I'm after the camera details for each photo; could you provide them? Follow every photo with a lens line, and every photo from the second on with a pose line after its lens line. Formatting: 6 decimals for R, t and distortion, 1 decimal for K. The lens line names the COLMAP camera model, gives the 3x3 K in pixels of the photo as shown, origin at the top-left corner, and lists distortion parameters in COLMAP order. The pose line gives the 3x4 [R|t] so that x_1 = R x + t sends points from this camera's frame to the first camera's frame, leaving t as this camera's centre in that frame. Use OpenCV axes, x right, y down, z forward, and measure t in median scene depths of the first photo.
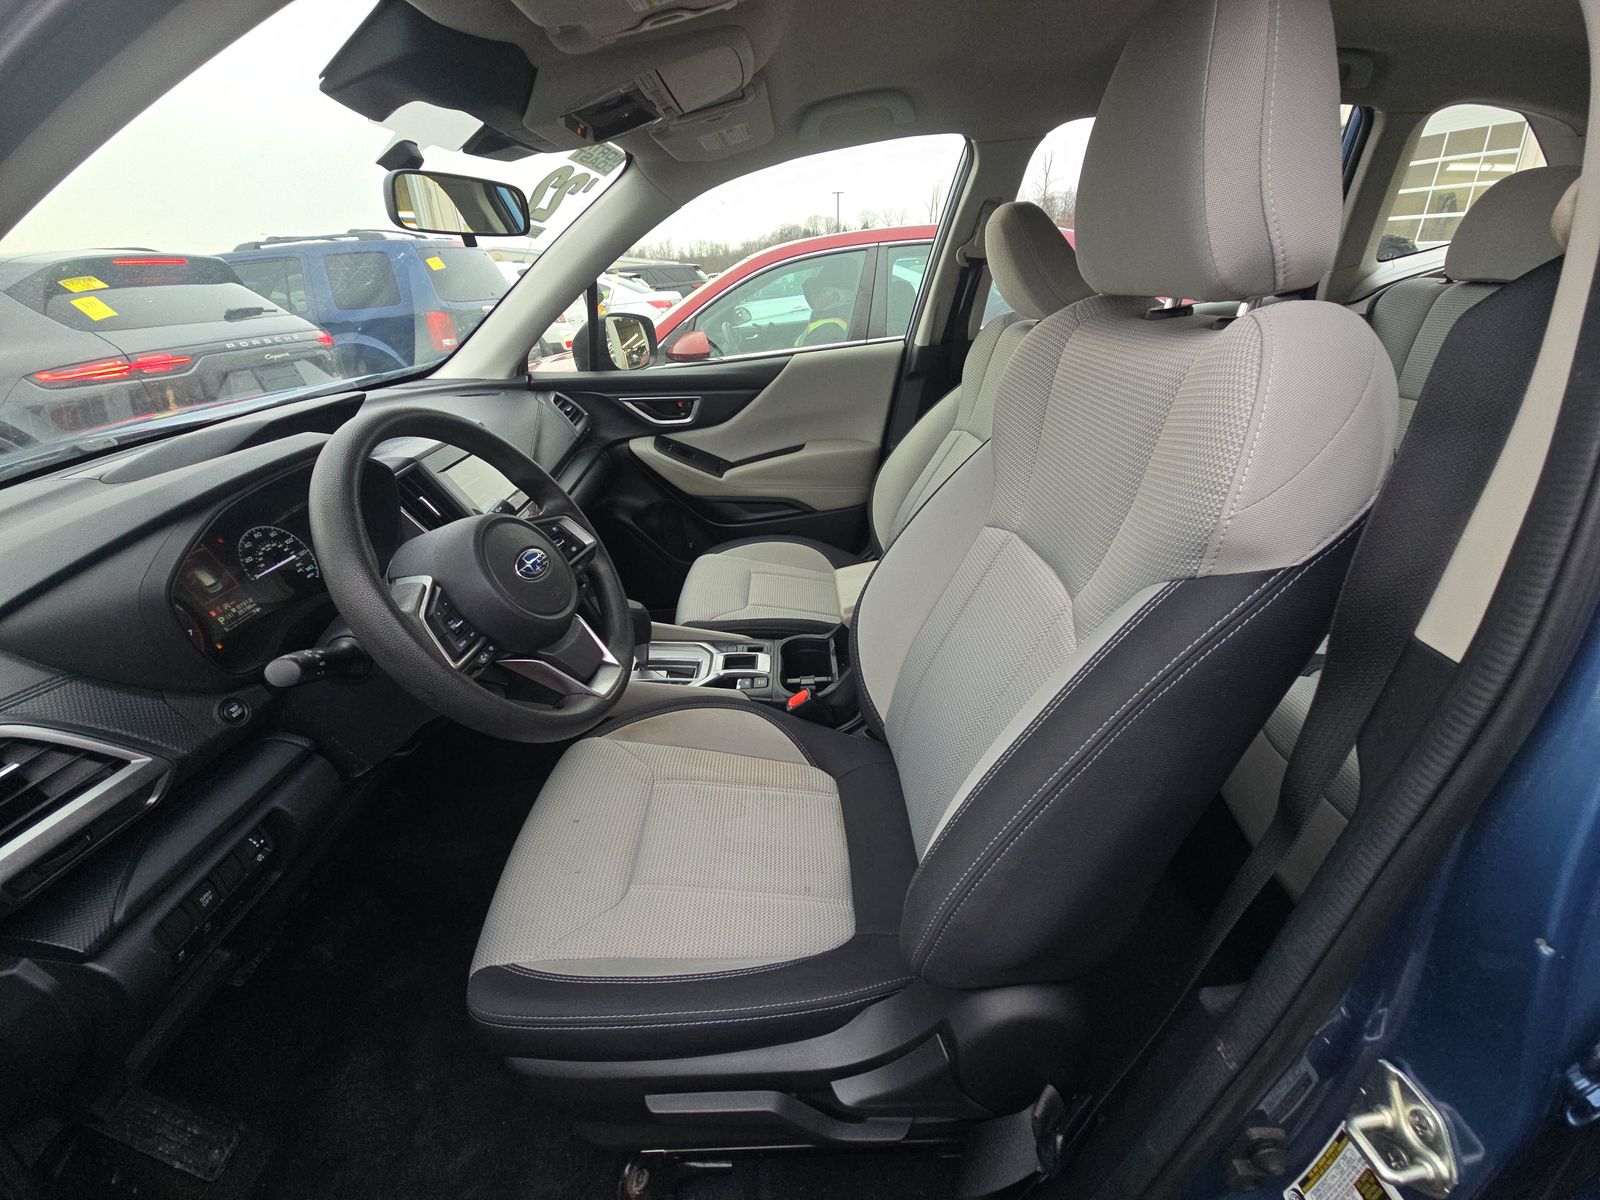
lens RADIAL K [[644.4, 0, 795.1], [0, 644.4, 585.7], [0, 0, 1]] dist [0.004642, -0.004767]
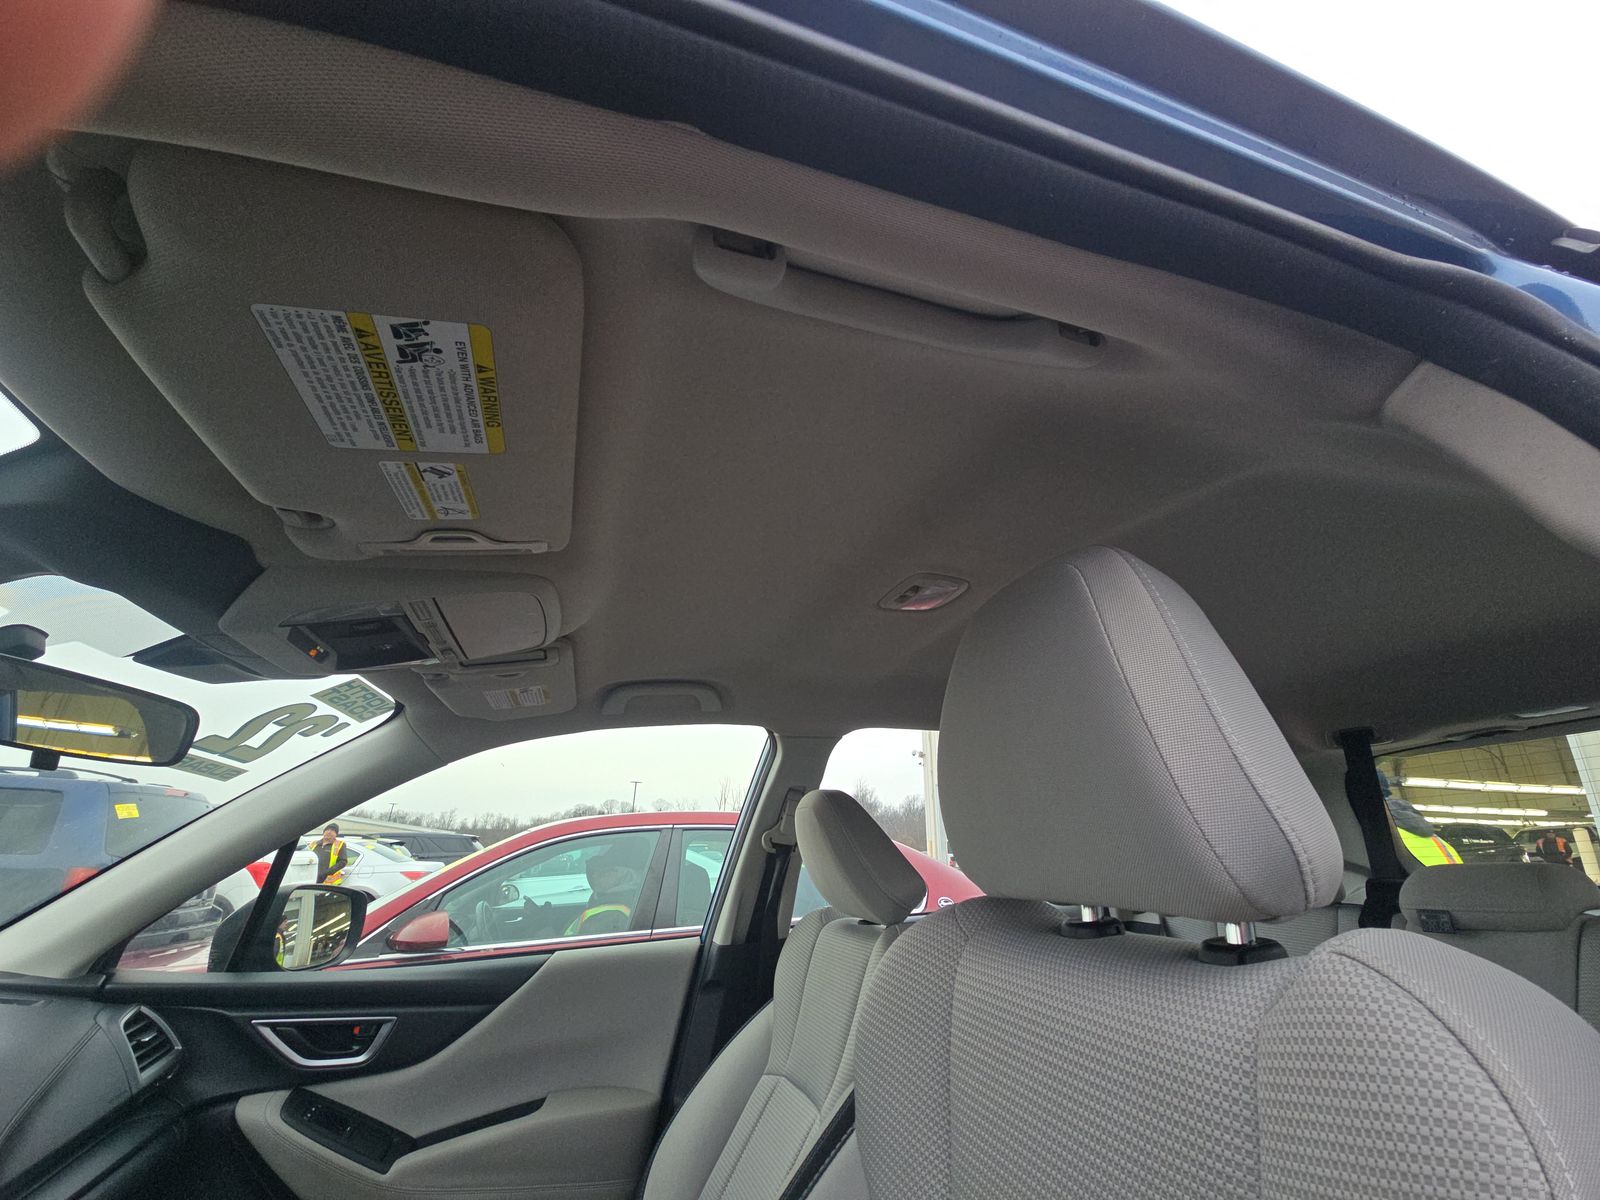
lens RADIAL K [[644.4, 0, 799.2], [0, 644.4, 592.3], [0, 0, 1]] dist [0.004642, -0.004767]
pose [[0.953319, 0.165259, 0.252731, 0.010513], [0.078574, 0.672361, -0.736041, -0.064351], [-0.291564, 0.721540, 0.627989, 0.140683]]
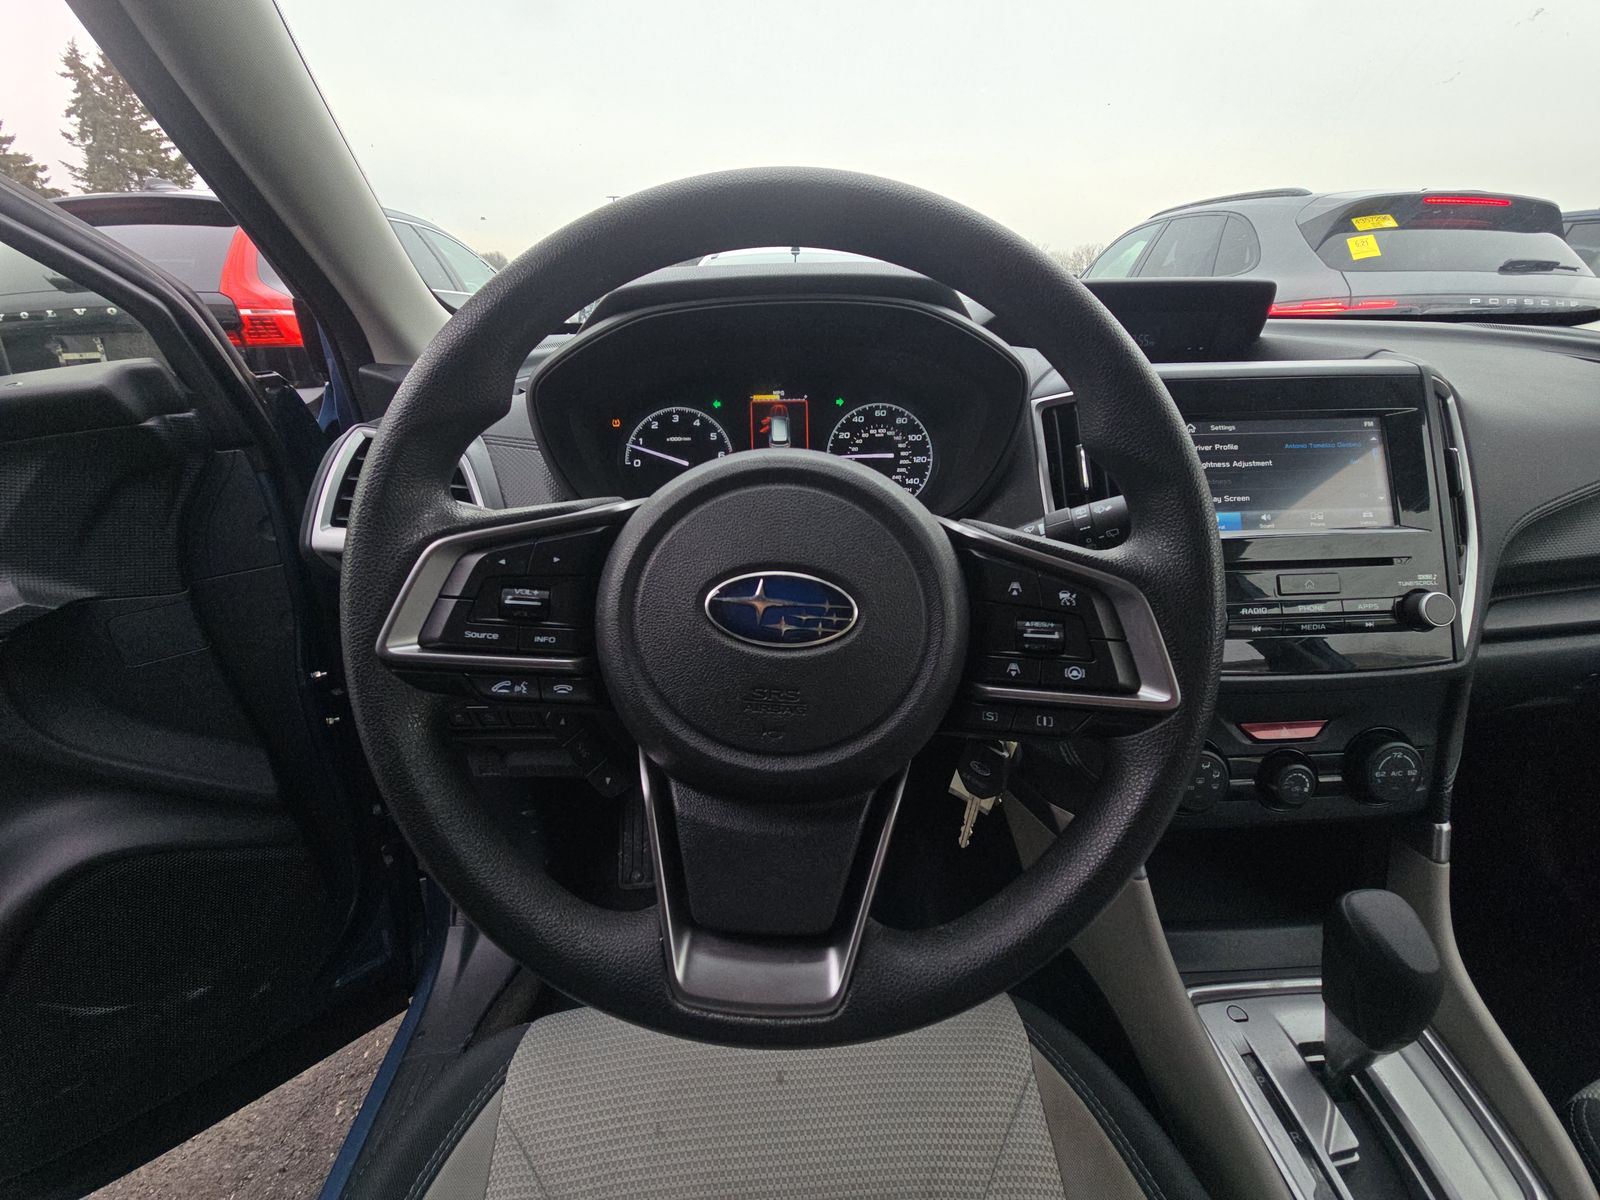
lens RADIAL K [[644.4, 0, 805.6], [0, 644.4, 592.8], [0, 0, 1]] dist [0.004642, -0.004767]
pose [[0.042251, 0.472410, -0.880365, -0.033820], [-0.434939, 0.801974, 0.409471, -0.084491], [0.899468, 0.365604, 0.239353, 0.381294]]
